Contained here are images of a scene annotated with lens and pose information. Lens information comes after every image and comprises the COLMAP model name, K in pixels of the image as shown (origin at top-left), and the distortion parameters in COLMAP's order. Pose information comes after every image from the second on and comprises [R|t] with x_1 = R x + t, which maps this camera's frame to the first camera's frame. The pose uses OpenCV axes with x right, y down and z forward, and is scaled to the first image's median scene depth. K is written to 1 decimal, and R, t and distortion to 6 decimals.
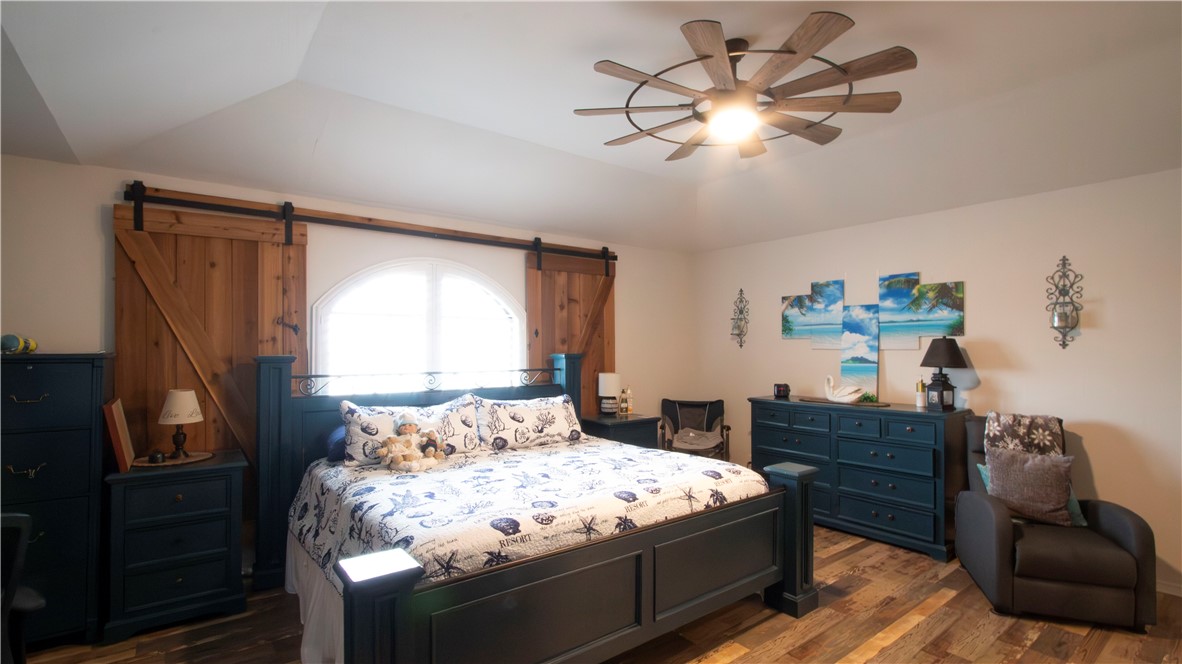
lens RADIAL K [[541.0, 0, 597.3], [0, 541.0, 337.0], [0, 0, 1]] dist [-0.018782, 0.004360]
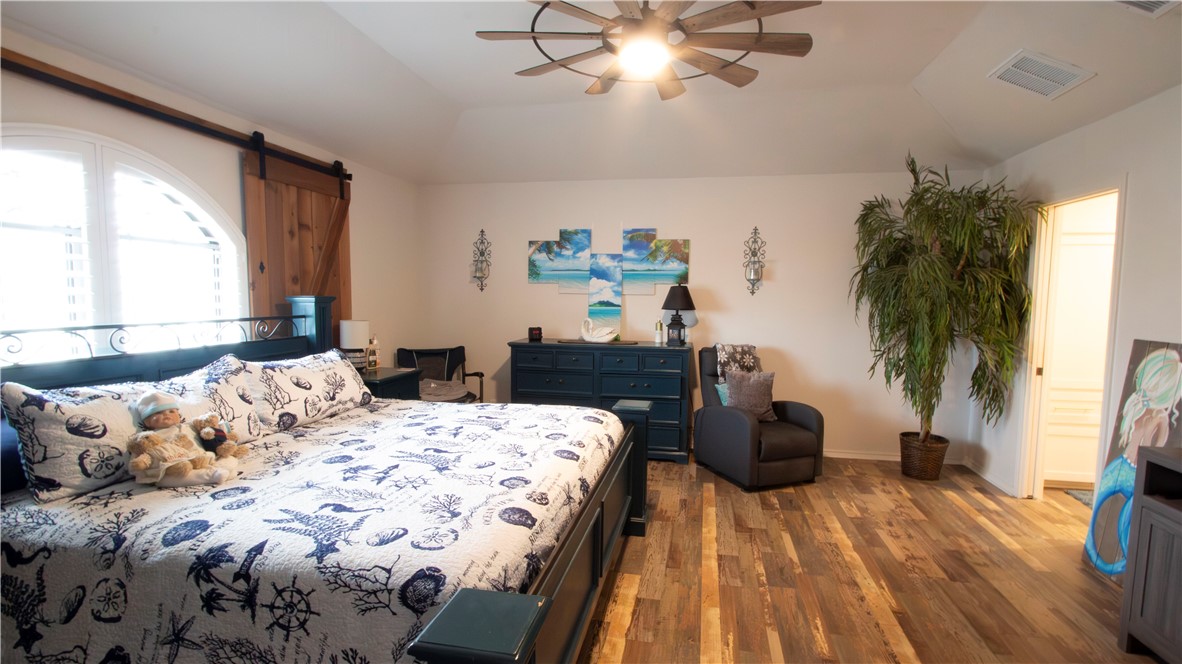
lens RADIAL K [[541.0, 0, 595.0], [0, 541.0, 337.7], [0, 0, 1]] dist [-0.018782, 0.004360]
pose [[0.755876, -0.042492, 0.653335, -0.331951], [-0.025335, 0.995246, 0.094041, 0.009883], [-0.654225, -0.087636, 0.751206, 0.211113]]
